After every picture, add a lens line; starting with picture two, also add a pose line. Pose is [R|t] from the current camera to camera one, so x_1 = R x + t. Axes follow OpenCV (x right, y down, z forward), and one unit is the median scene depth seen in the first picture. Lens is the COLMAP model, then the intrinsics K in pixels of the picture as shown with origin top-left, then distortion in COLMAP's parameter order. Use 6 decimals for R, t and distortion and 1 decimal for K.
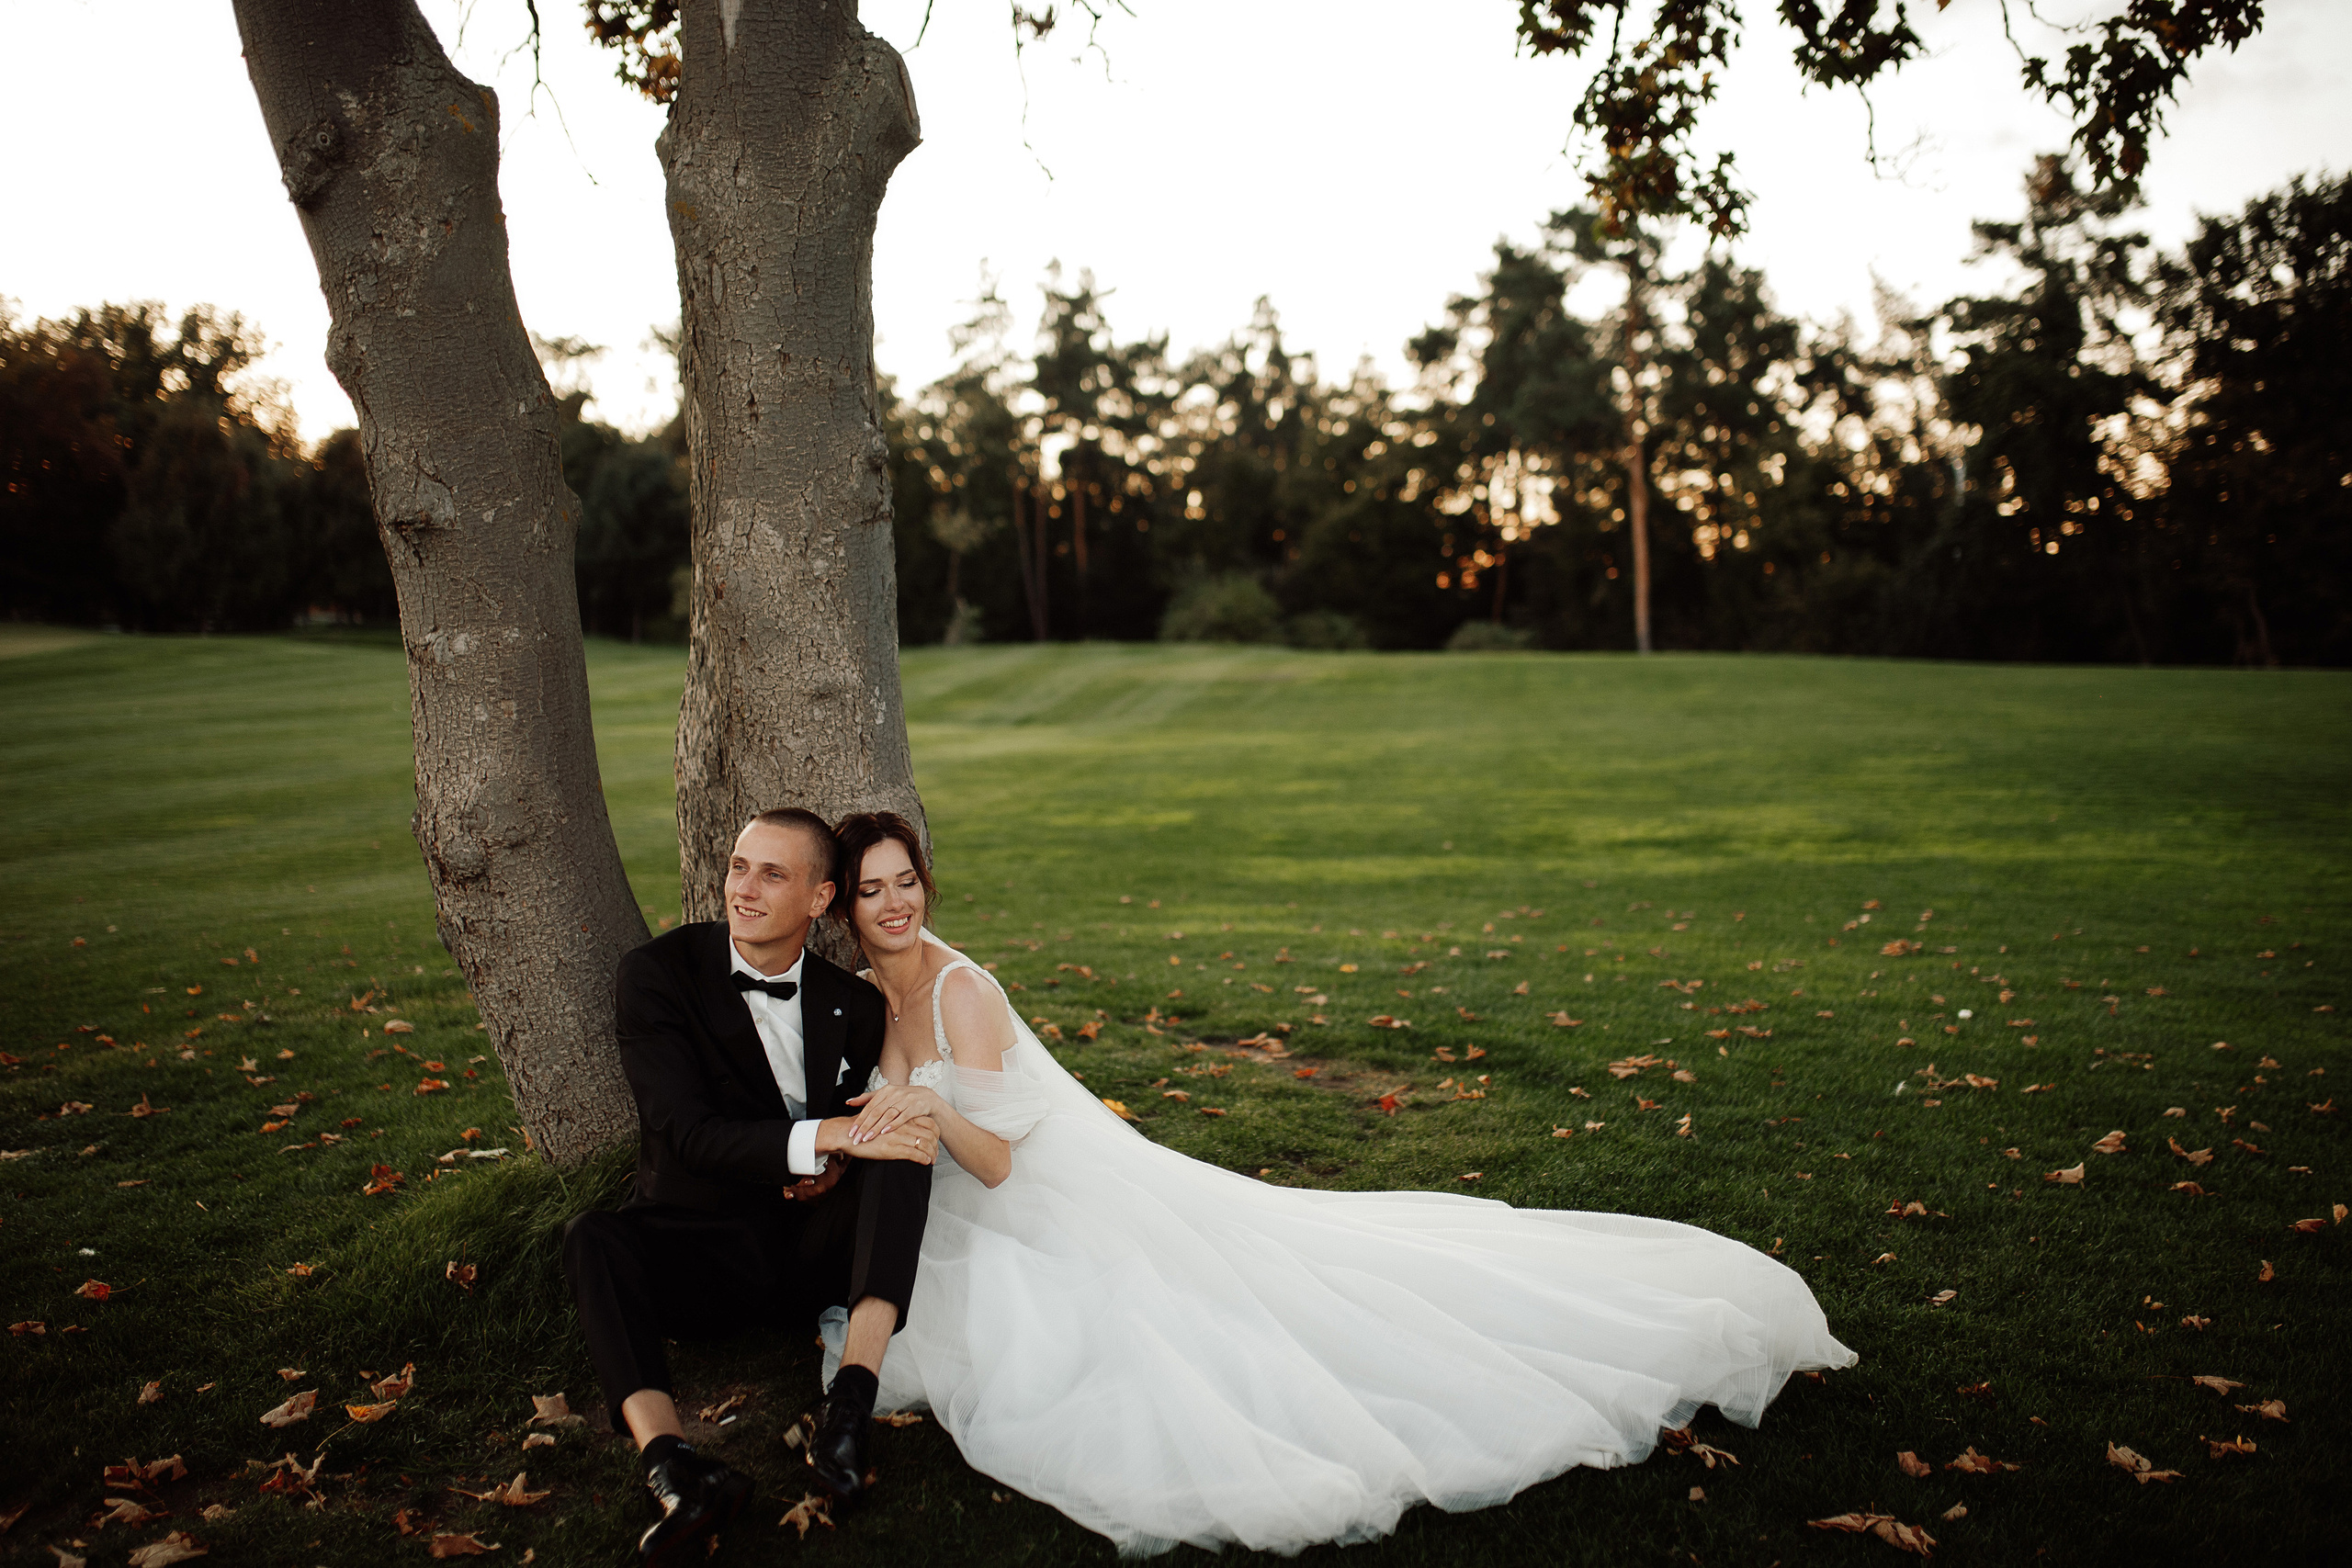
lens RADIAL K [[2228.9, 0, 1170.2], [0, 2228.9, 780.2], [0, 0, 1]] dist [-0.044612, 0.000000]
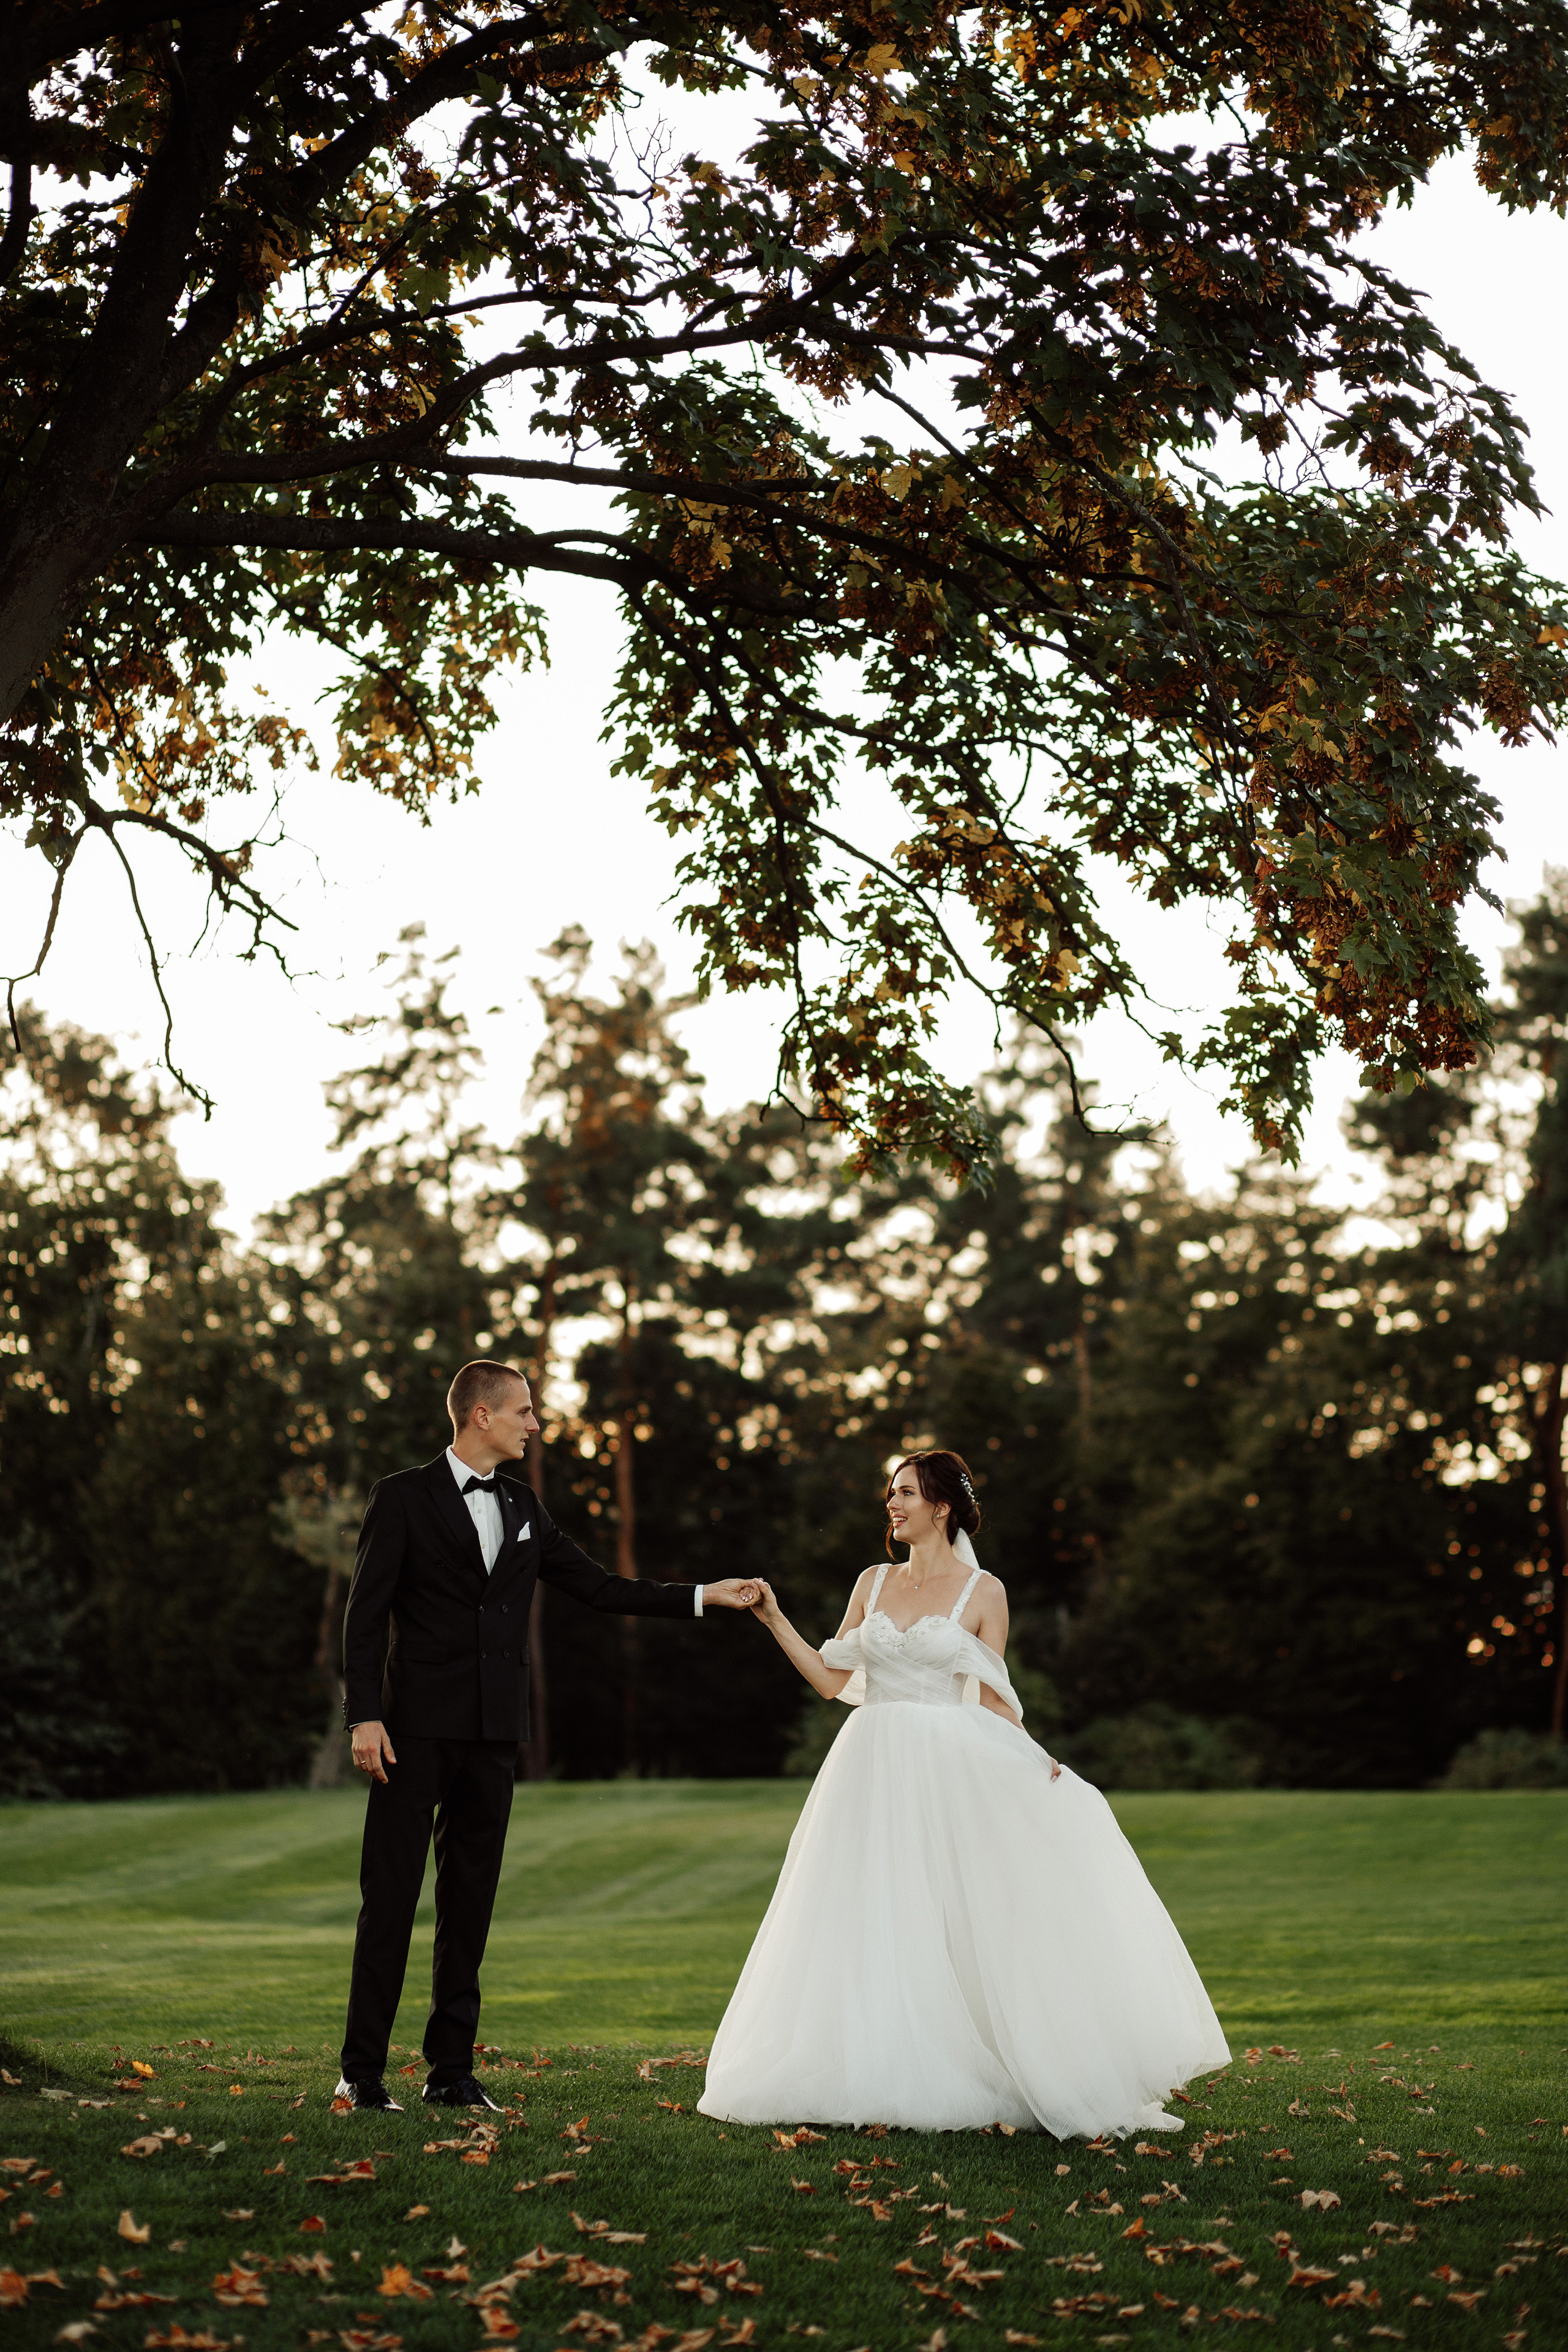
lens RADIAL K [[5575.7, 0, 787.1], [0, 5575.7, 1265.2], [0, 0, 1]] dist [-0.055859, 0.000000]
pose [[0.999653, -0.005607, -0.025740, 0.024202], [0.001464, 0.987401, -0.158234, 0.012833], [0.026303, 0.158142, 0.987066, -0.114914]]
